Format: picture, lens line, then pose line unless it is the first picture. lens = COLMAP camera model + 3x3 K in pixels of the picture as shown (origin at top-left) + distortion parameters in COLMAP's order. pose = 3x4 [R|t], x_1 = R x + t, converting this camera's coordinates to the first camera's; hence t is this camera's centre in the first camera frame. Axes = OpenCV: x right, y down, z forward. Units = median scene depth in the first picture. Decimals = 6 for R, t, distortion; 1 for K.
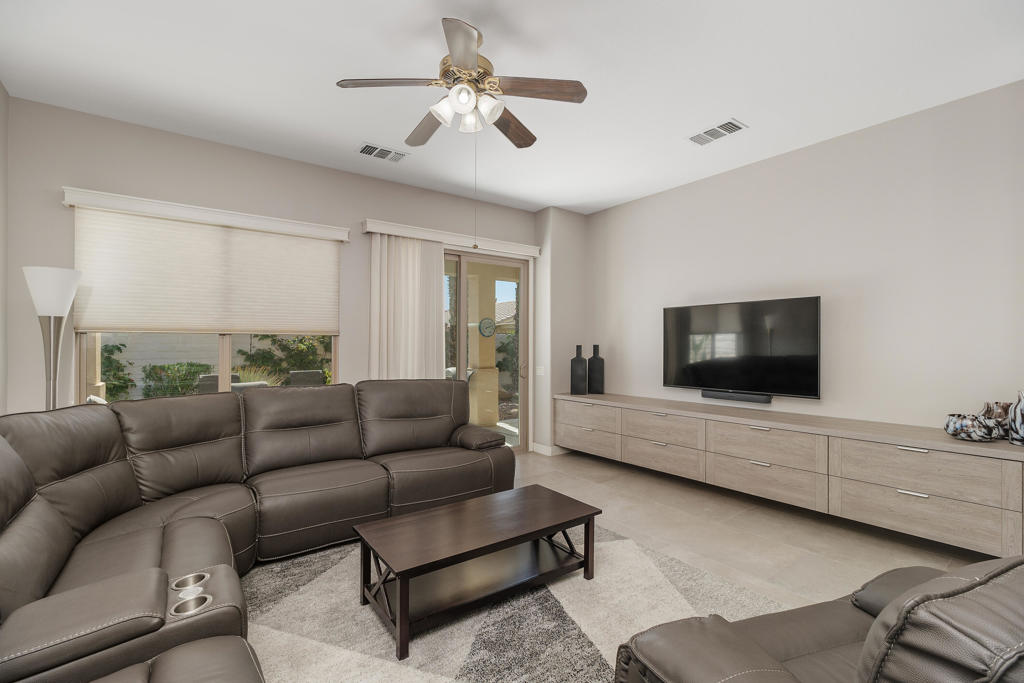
lens RADIAL K [[452.2, 0, 495.0], [0, 452.2, 344.1], [0, 0, 1]] dist [-0.001210, -0.000192]
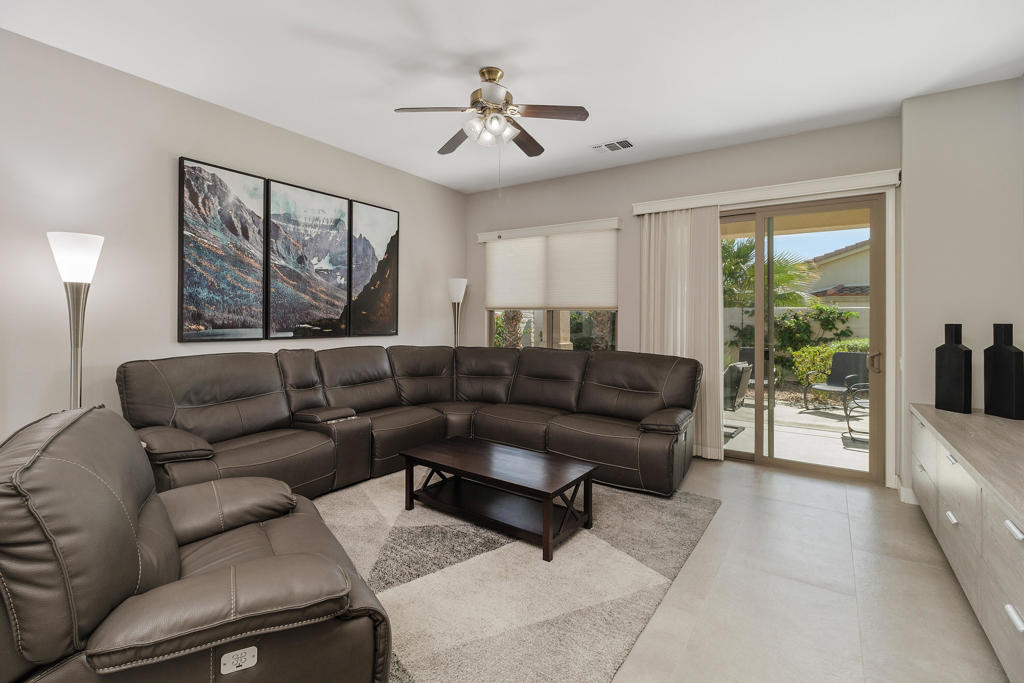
lens RADIAL K [[451.7, 0, 515.5], [0, 451.7, 323.2], [0, 0, 1]] dist [-0.001069, -0.000150]
pose [[0.348019, 0.017054, -0.937333, 0.602854], [-0.012924, 0.999827, 0.013392, -0.000373], [0.937399, 0.007453, 0.348179, 0.331857]]
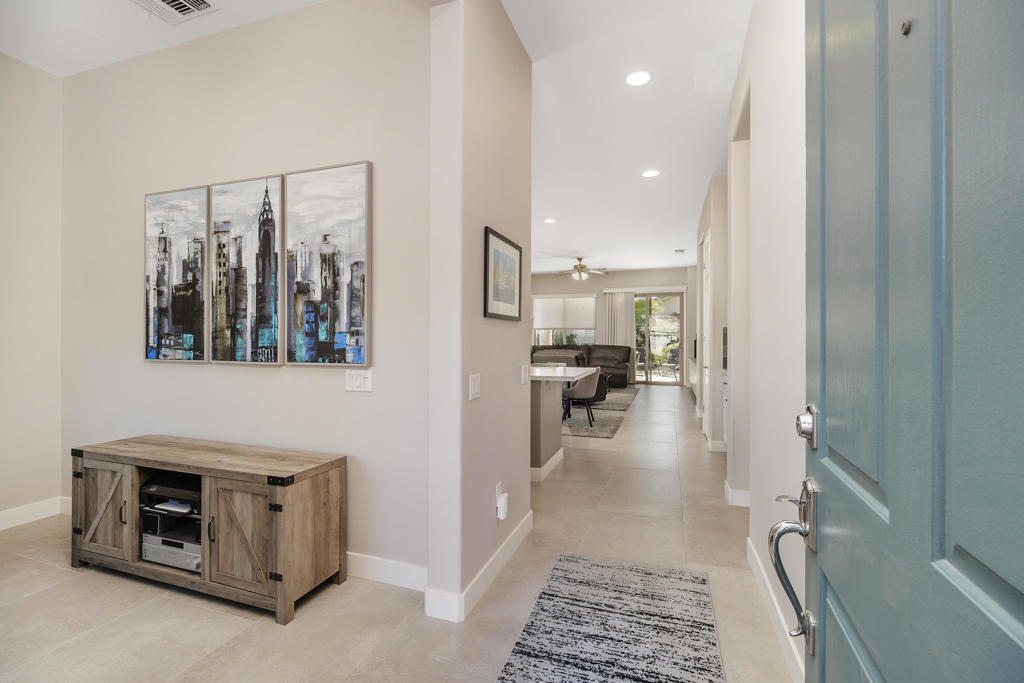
lens RADIAL K [[440.6, 0, 528.1], [0, 440.6, 335.4], [0, 0, 1]] dist [0.000880, 0.000284]
pose [[0.607669, 0.009165, -0.794138, 1.491470], [-0.011545, 0.999930, 0.002707, 0.013021], [0.794107, 0.007523, 0.607732, -0.935824]]
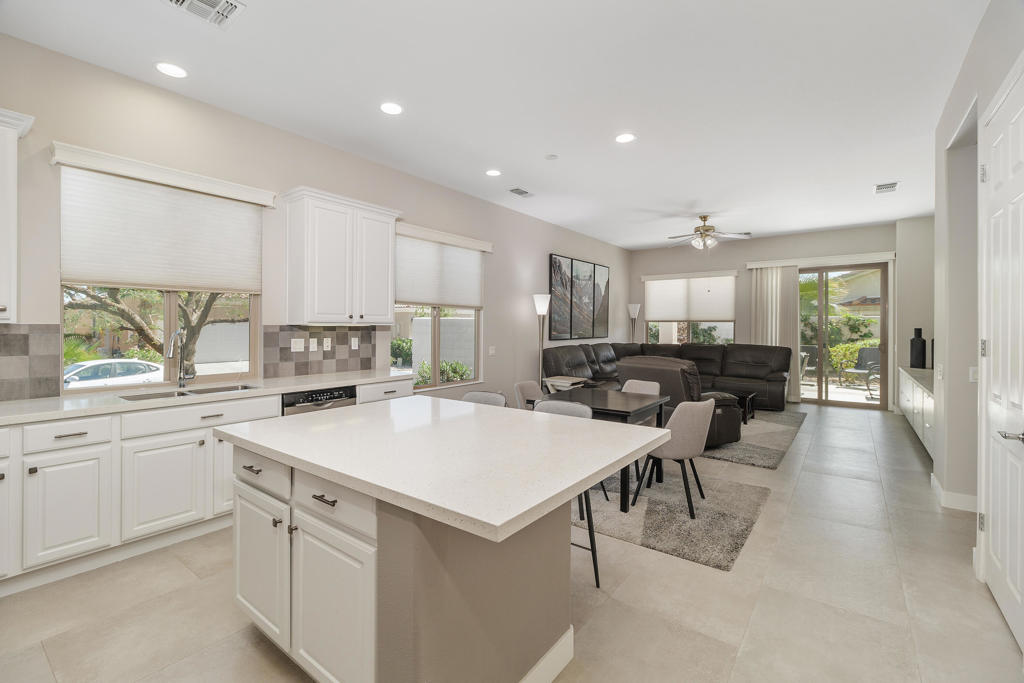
lens RADIAL K [[440.6, 0, 528.1], [0, 440.6, 335.4], [0, 0, 1]] dist [0.000880, 0.000284]
pose [[0.324194, 0.025064, -0.945658, 1.124368], [-0.003228, 0.999672, 0.025389, -0.007419], [0.945985, -0.005178, 0.324169, -0.454602]]
